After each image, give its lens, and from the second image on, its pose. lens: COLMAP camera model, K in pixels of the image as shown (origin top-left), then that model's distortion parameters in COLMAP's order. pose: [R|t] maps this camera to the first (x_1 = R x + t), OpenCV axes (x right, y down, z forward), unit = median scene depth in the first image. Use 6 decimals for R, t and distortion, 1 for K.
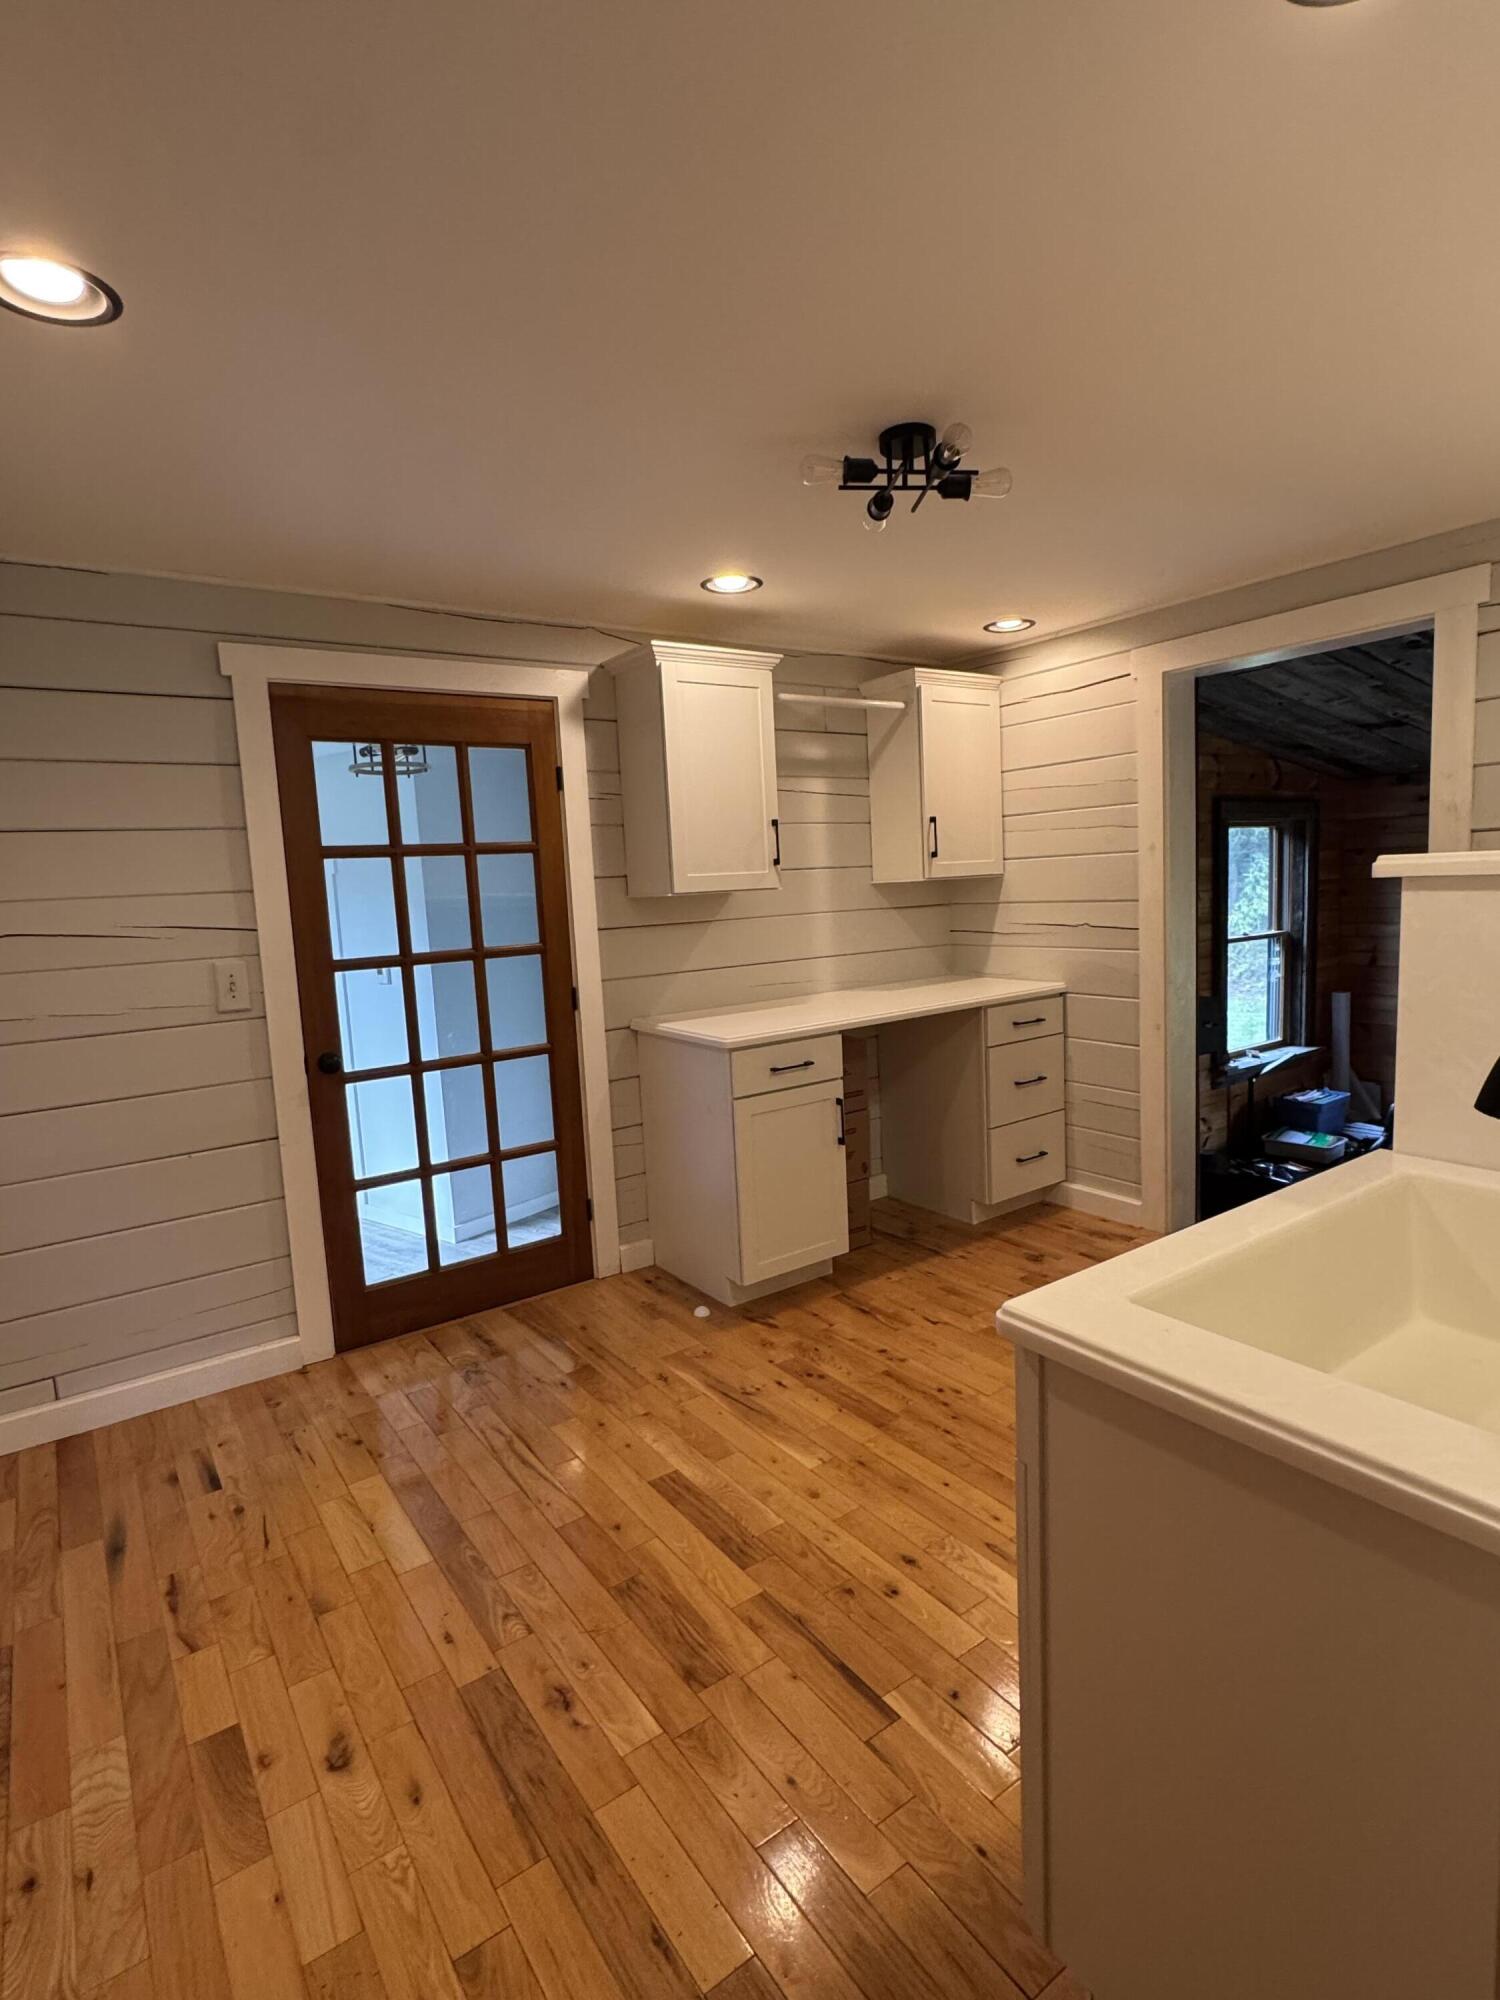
lens RADIAL K [[1008.2, 0, 752.1], [0, 1008.2, 1000.8], [0, 0, 1]] dist [-0.002788, -0.000440]
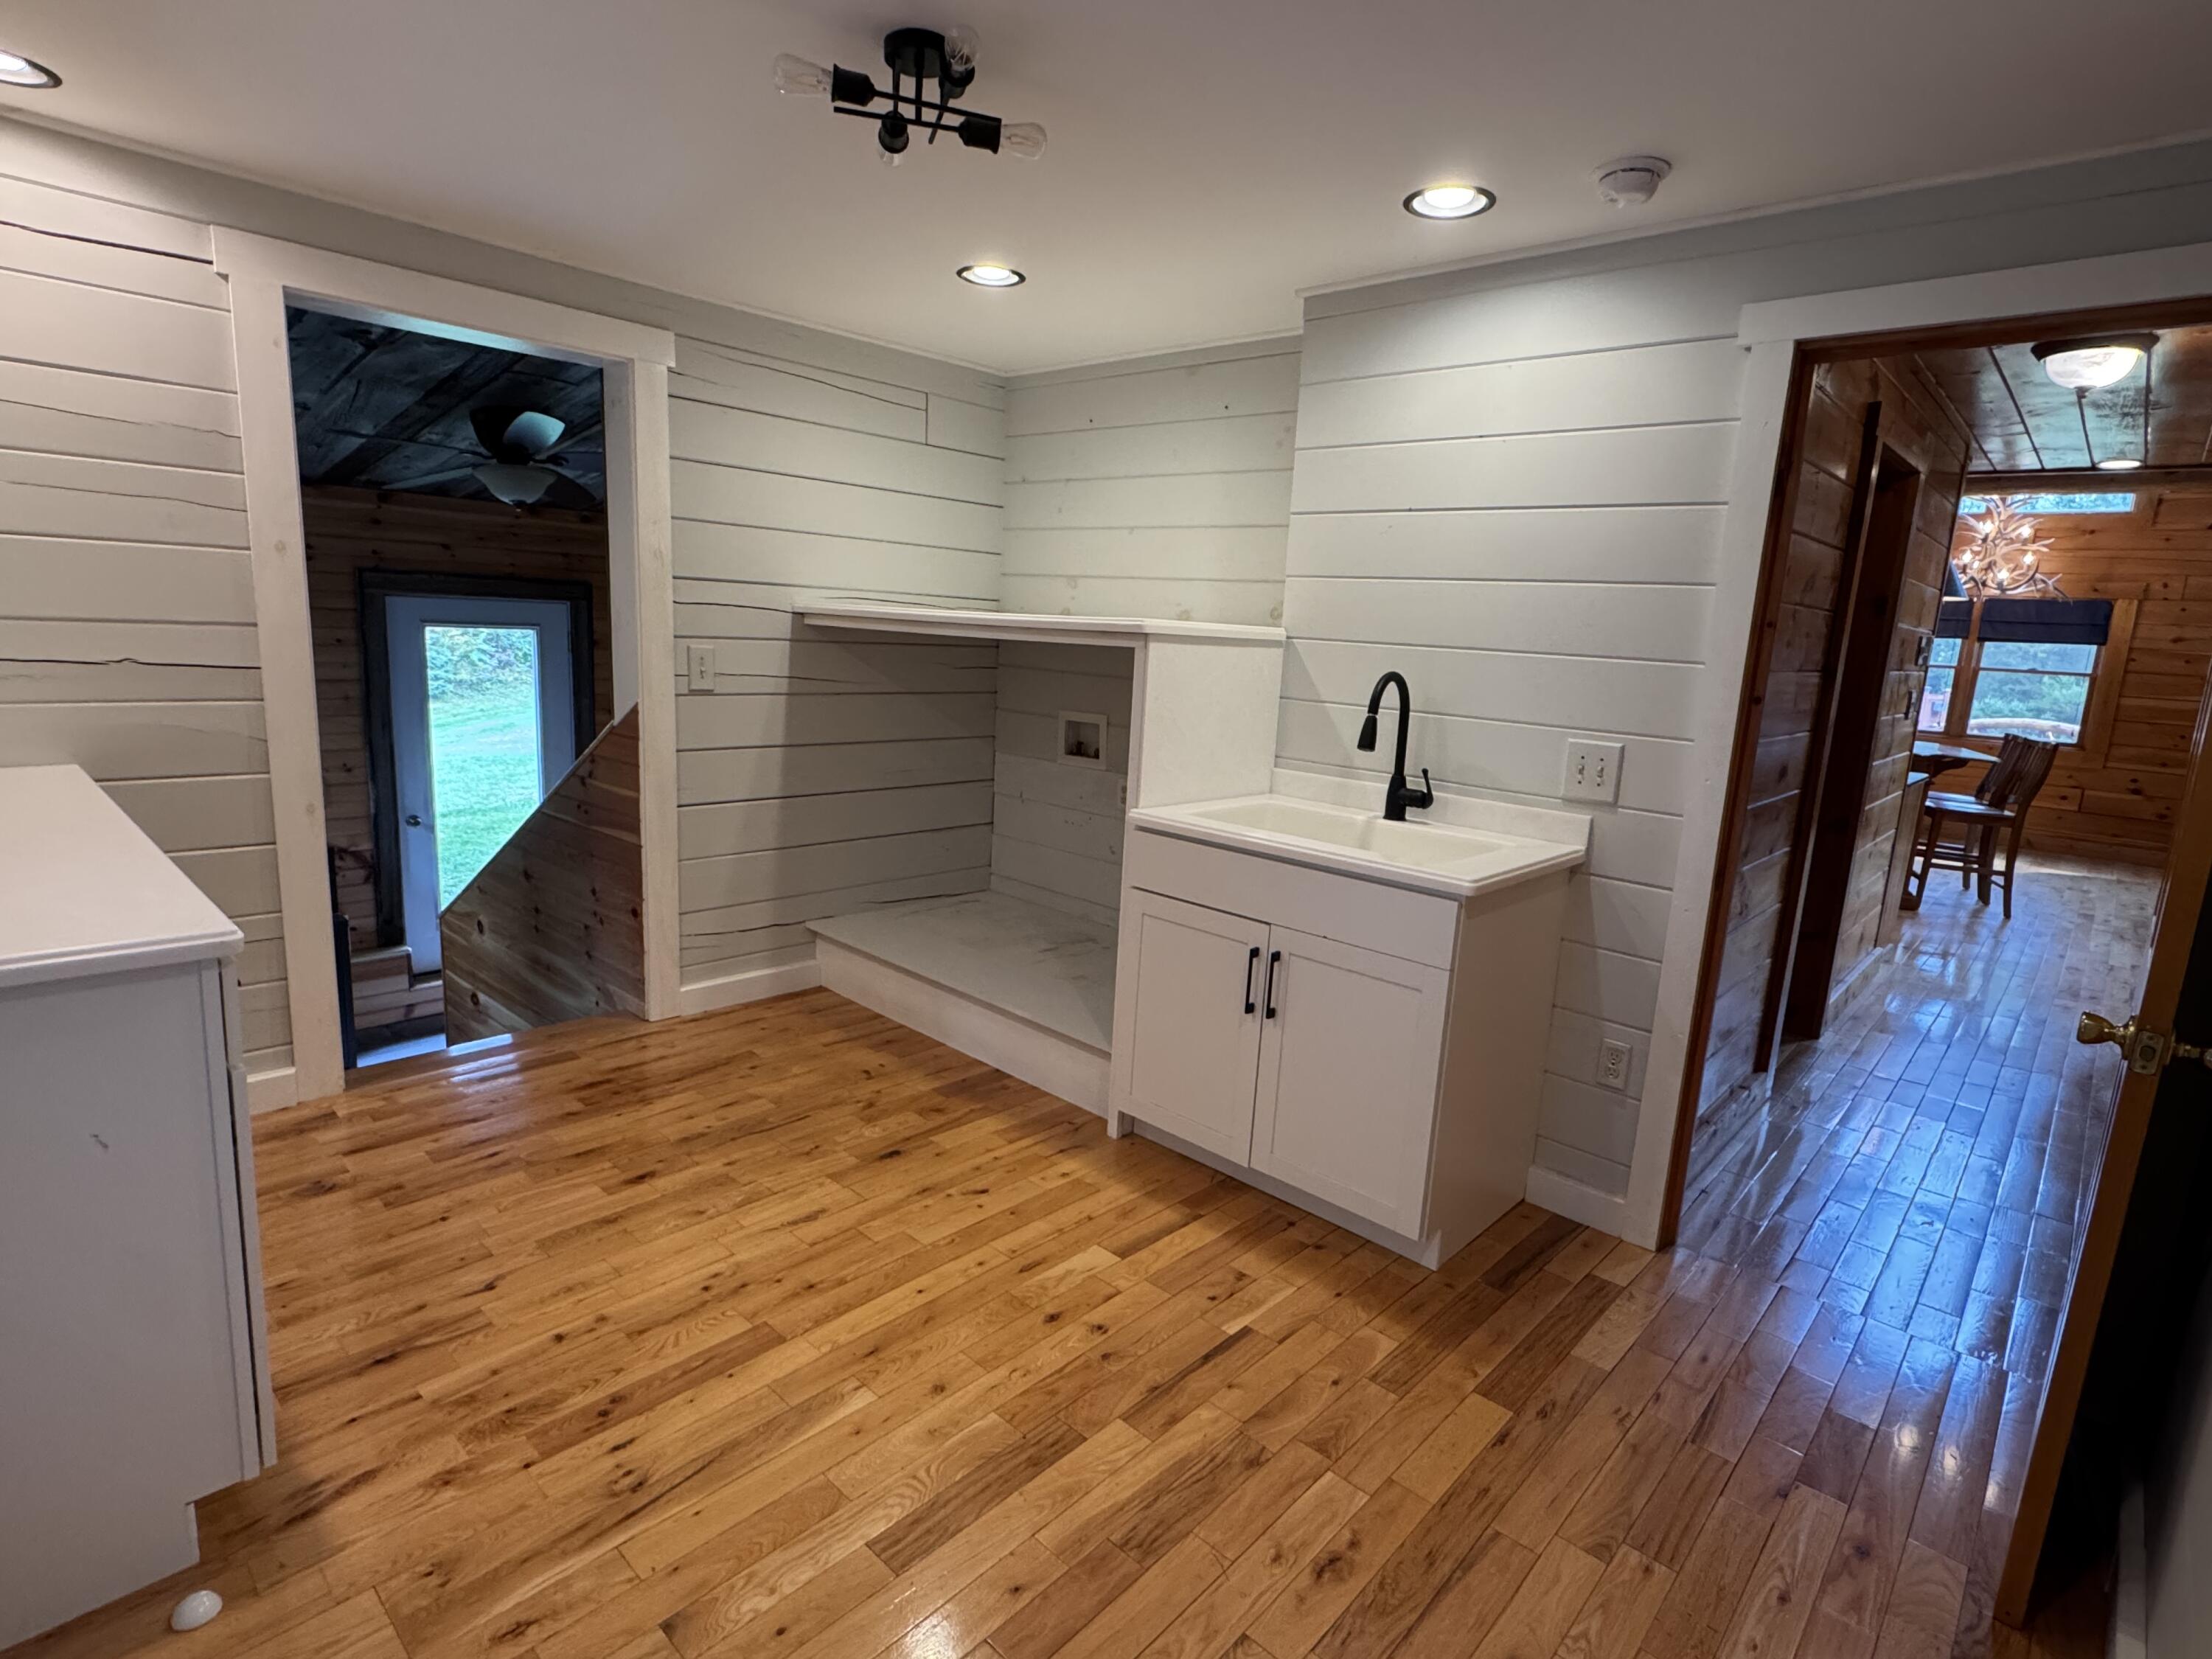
lens RADIAL K [[1115.1, 0, 1105.6], [0, 1115.1, 831.3], [0, 0, 1]] dist [-0.002788, -0.000440]
pose [[-0.210192, -0.144096, 0.966983, -0.740776], [0.071221, 0.984194, 0.162142, -0.072452], [-0.975063, 0.102950, -0.196607, 0.988841]]
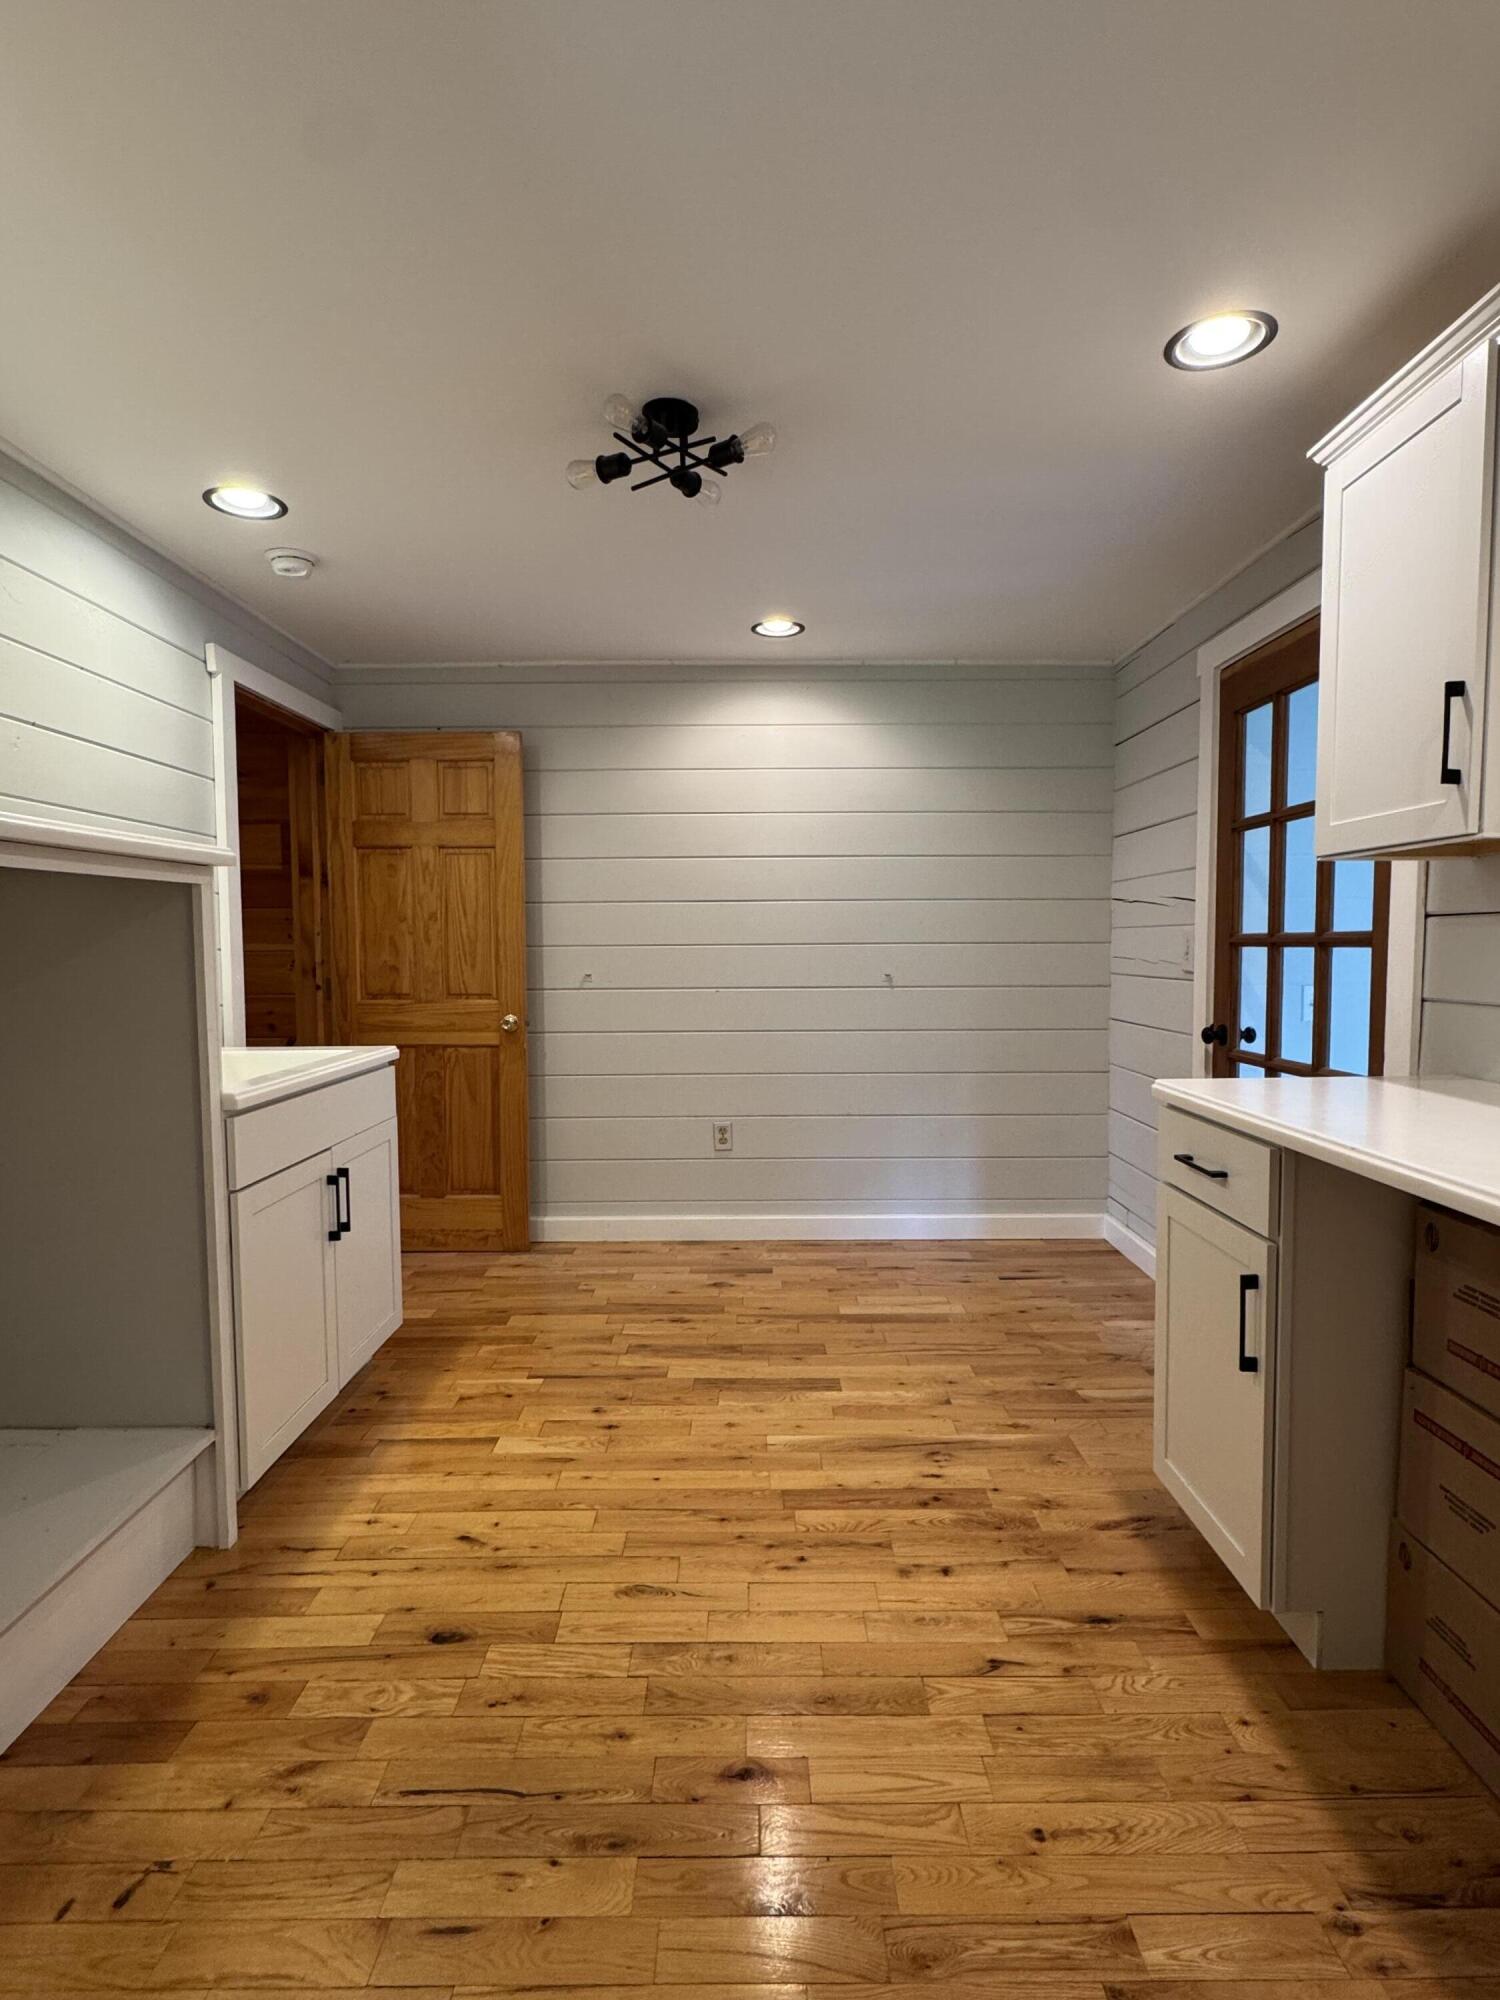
lens RADIAL K [[1029.6, 0, 750.0], [0, 1029.6, 1000.0], [0, 0, 1]] dist [-0.014226, -0.000091]
pose [[-0.577451, 0.098667, -0.810441, 0.898370], [-0.063147, 0.984299, 0.164827, -0.146449], [0.813979, 0.146356, -0.562154, 1.560497]]
